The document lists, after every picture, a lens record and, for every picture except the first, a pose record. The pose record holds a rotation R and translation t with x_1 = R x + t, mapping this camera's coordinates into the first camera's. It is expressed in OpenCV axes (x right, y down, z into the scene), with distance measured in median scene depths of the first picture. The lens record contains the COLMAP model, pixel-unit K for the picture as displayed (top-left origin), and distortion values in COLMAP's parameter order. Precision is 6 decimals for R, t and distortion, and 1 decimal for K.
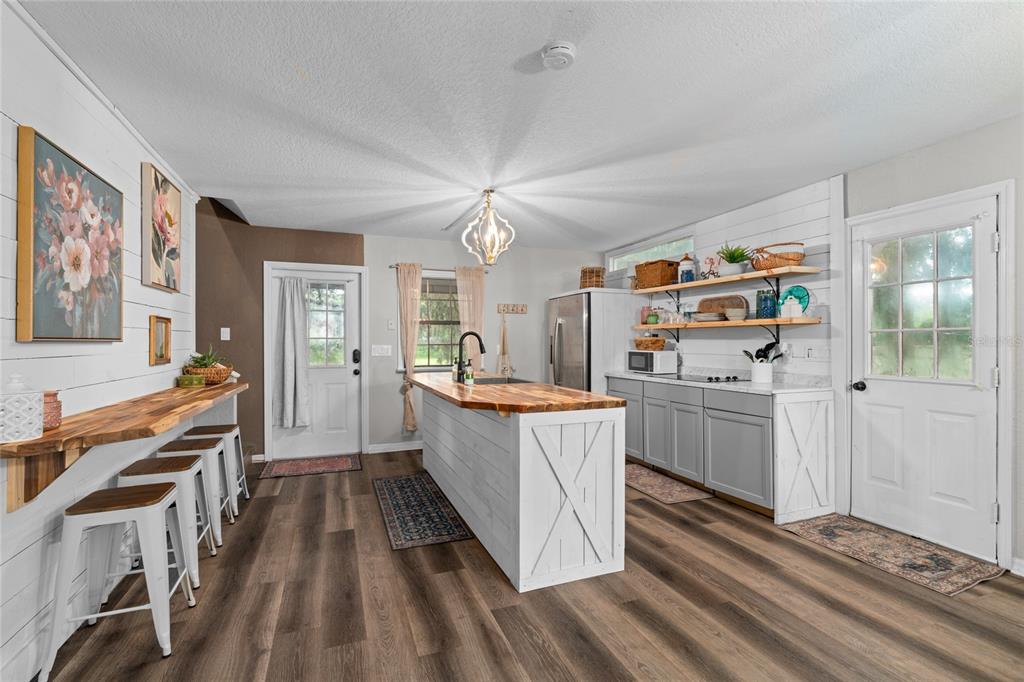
lens RADIAL K [[460.7, 0, 502.3], [0, 460.7, 343.2], [0, 0, 1]] dist [-0.008439, 0.004005]
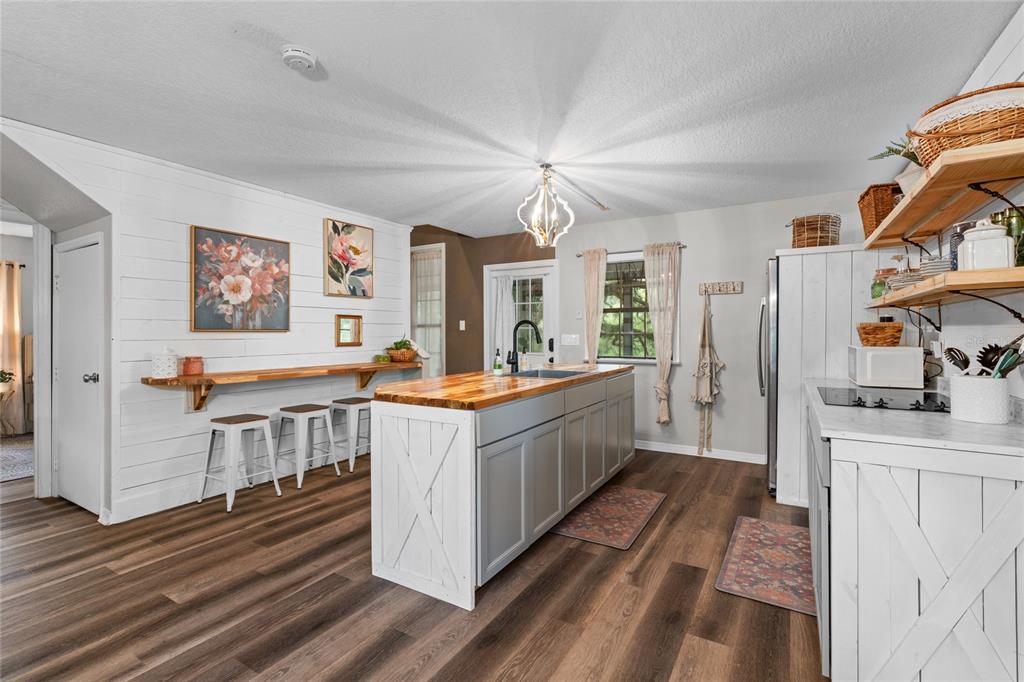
lens RADIAL K [[460.7, 0, 502.9], [0, 460.7, 334.6], [0, 0, 1]] dist [-0.008439, 0.004005]
pose [[0.619677, 0.003850, -0.784848, 0.868473], [-0.001263, 0.999992, 0.003909, 0.001259], [0.784856, -0.001431, 0.619676, 0.502150]]
